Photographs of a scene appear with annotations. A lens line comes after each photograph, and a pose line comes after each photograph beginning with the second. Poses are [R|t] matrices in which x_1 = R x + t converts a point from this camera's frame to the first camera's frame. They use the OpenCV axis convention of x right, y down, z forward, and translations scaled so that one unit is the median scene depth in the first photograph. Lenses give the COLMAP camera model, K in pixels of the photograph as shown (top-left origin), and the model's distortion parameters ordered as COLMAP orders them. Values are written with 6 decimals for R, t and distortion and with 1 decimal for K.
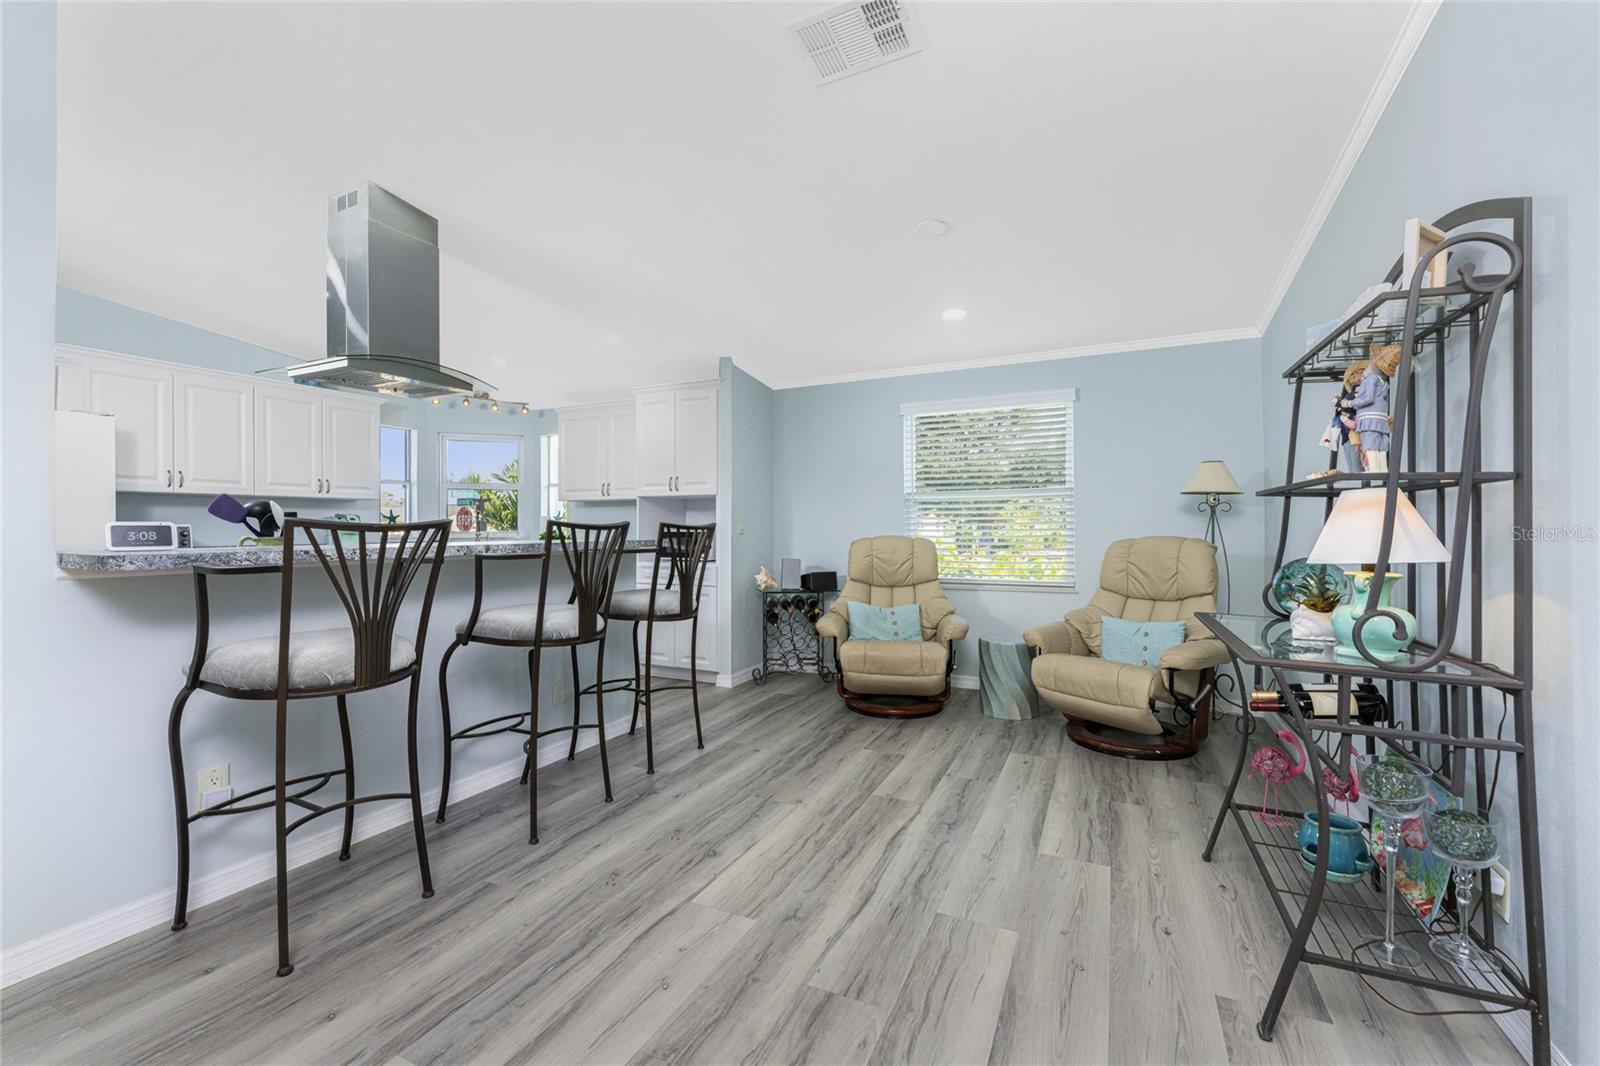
lens RADIAL K [[669.7, 0, 788.8], [0, 669.7, 519.4], [0, 0, 1]] dist [-0.000695, -0.000702]
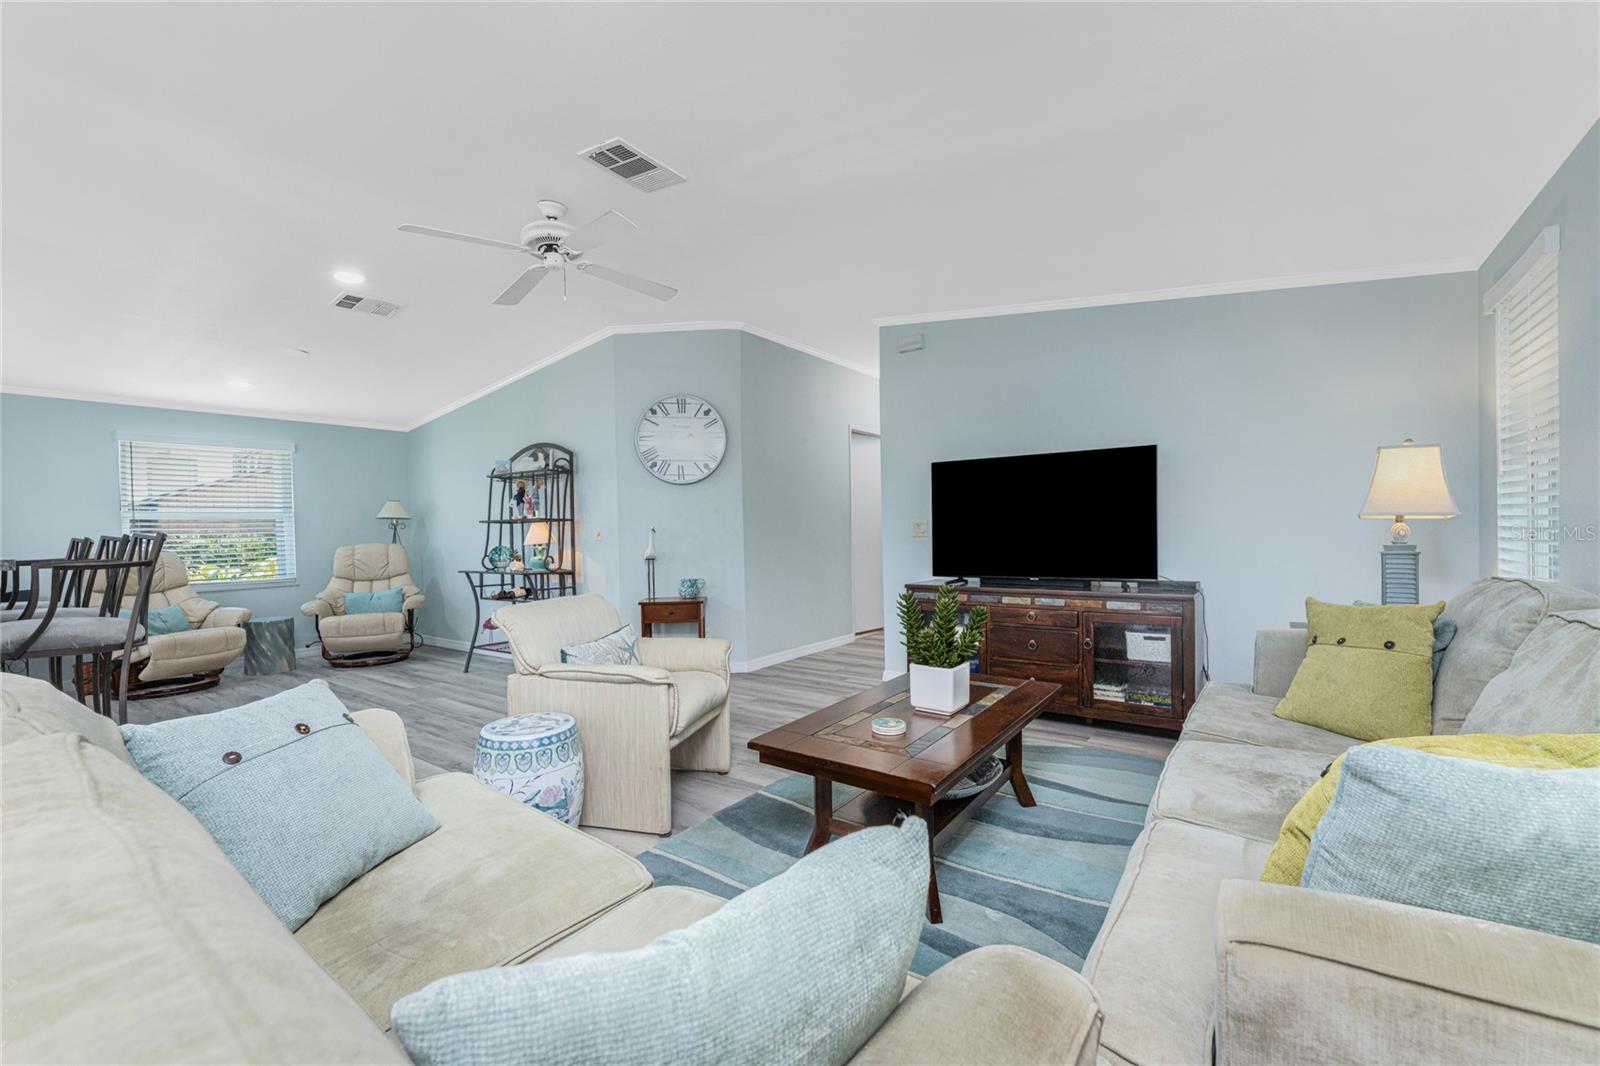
lens RADIAL K [[669.7, 0, 802.5], [0, 669.7, 533.5], [0, 0, 1]] dist [-0.000695, -0.000702]
pose [[0.173048, -0.008469, 0.984877, -1.609106], [0.011518, 0.999912, 0.006575, 0.002989], [-0.984846, 0.010206, 0.173130, -0.649236]]
